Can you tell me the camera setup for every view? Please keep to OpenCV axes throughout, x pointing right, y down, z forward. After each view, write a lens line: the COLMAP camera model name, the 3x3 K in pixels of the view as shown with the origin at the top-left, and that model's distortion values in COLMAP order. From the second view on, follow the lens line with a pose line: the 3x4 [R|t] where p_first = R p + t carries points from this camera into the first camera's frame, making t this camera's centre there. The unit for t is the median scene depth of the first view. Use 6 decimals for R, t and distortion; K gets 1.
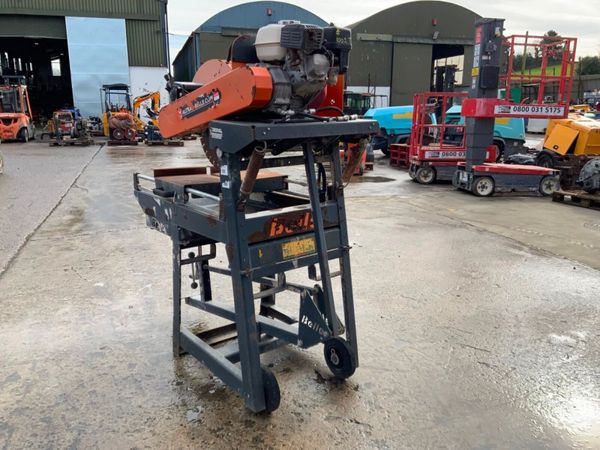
lens RADIAL K [[505.3, 0, 300.0], [0, 505.3, 225.0], [0, 0, 1]] dist [0.083679, -0.120941]
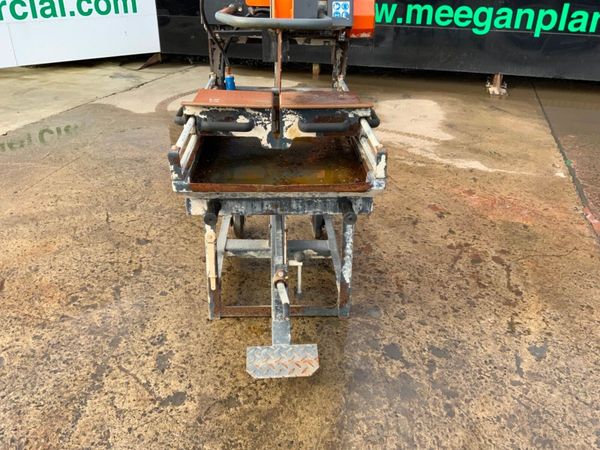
lens RADIAL K [[497.7, 0, 299.5], [0, 497.7, 217.9], [0, 0, 1]] dist [0.080743, -0.148909]
pose [[-0.818146, -0.272052, 0.506582, -0.795927], [0.120199, 0.780616, 0.613344, -0.548210], [-0.562307, 0.562695, -0.605958, 2.106685]]
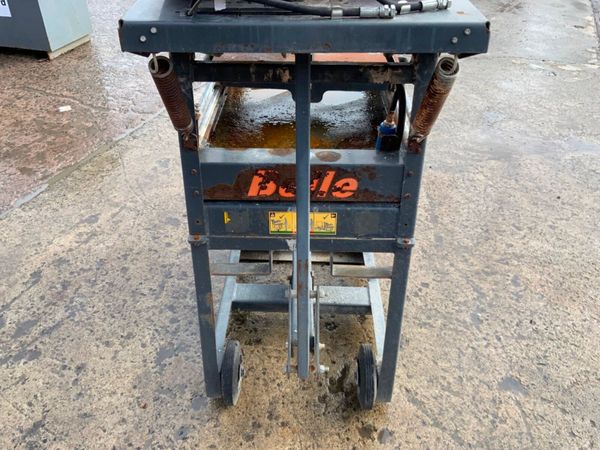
lens RADIAL K [[496.4, 0, 300.0], [0, 496.4, 225.0], [0, 0, 1]] dist [0.087646, -0.155019]
pose [[0.782136, 0.380017, -0.493812, 0.340019], [-0.165759, 0.890836, 0.423008, -0.238827], [0.600655, -0.248996, 0.759746, 0.651445]]
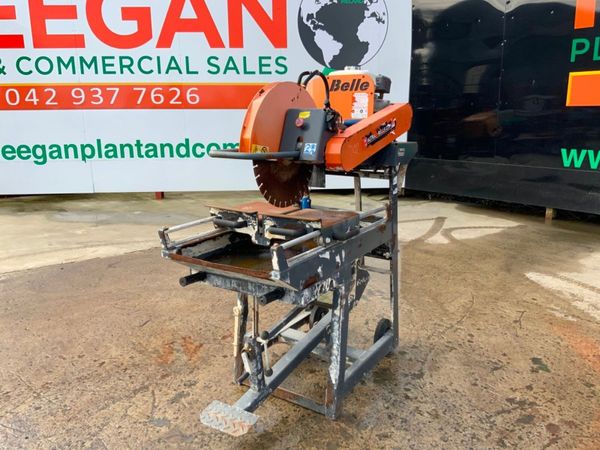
lens RADIAL K [[497.7, 0, 299.5], [0, 497.7, 217.9], [0, 0, 1]] dist [0.080743, -0.148909]
pose [[-0.337225, -0.191261, 0.921791, -1.372920], [0.228602, 0.933203, 0.277260, -0.462366], [-0.913247, 0.304222, -0.270976, 1.729320]]
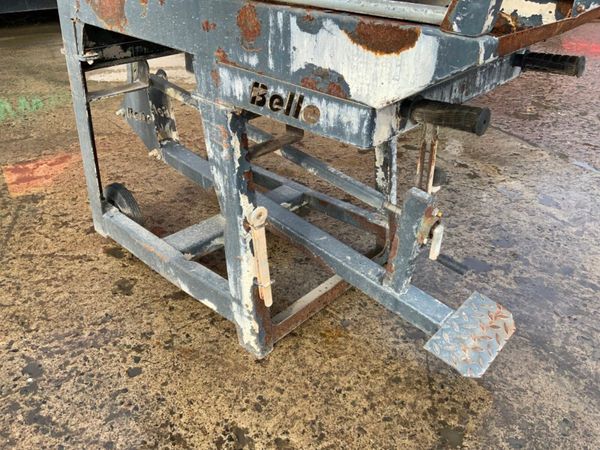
lens RADIAL K [[497.7, 0, 299.5], [0, 497.7, 217.9], [0, 0, 1]] dist [0.080743, -0.148909]
pose [[-0.985927, 0.087055, -0.142721, -0.081769], [-0.037071, 0.718615, 0.694420, -0.289266], [0.163014, 0.689938, -0.705274, 2.008171]]
